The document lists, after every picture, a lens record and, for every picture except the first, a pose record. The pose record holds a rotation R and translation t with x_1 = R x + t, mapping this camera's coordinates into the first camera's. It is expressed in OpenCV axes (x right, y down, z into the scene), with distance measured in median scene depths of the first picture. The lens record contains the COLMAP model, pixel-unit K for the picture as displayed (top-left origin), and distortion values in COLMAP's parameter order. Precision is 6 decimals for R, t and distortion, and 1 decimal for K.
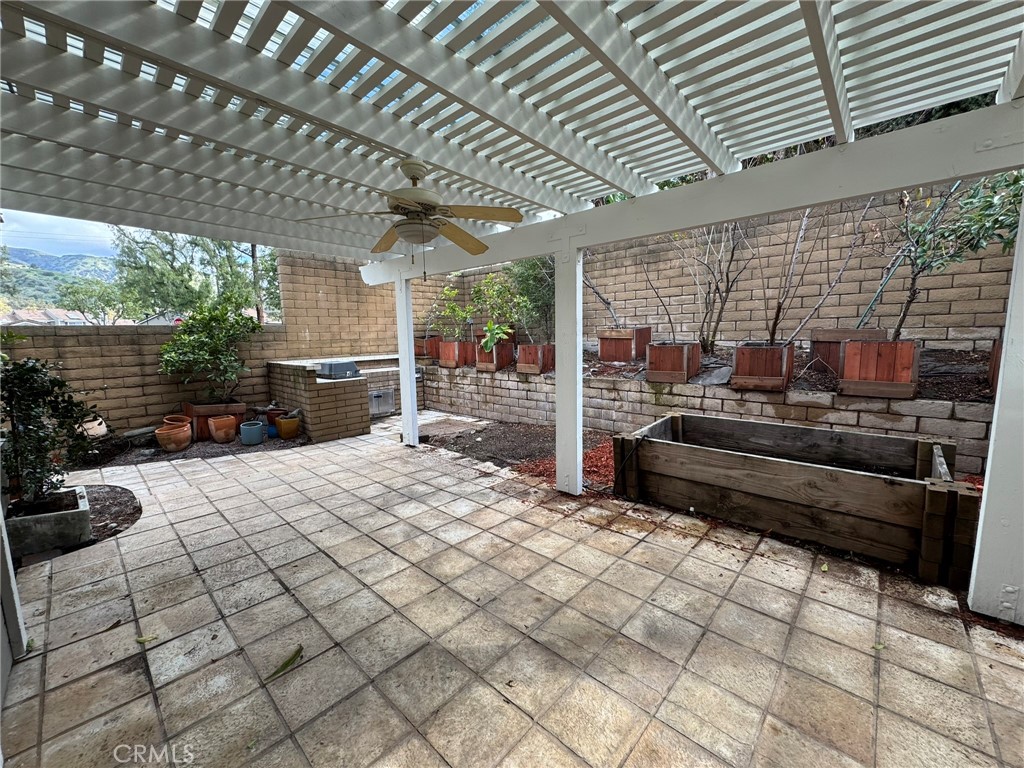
lens RADIAL K [[408.1, 0, 515.2], [0, 408.1, 379.7], [0, 0, 1]] dist [-0.002389, -0.000509]
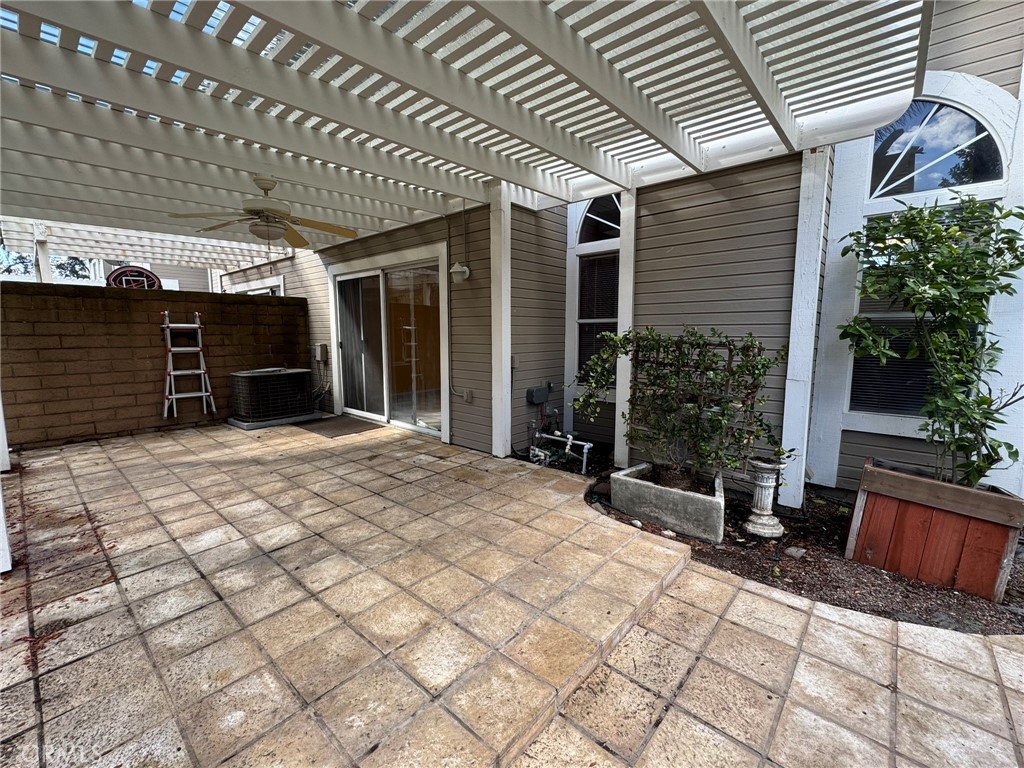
lens RADIAL K [[435.9, 0, 517.5], [0, 435.9, 385.6], [0, 0, 1]] dist [-0.001868, -0.000622]
pose [[-0.999292, 0.023973, -0.029000, -0.519063], [0.016599, 0.972570, 0.232017, -0.104220], [0.033767, 0.231371, -0.972279, 1.320137]]
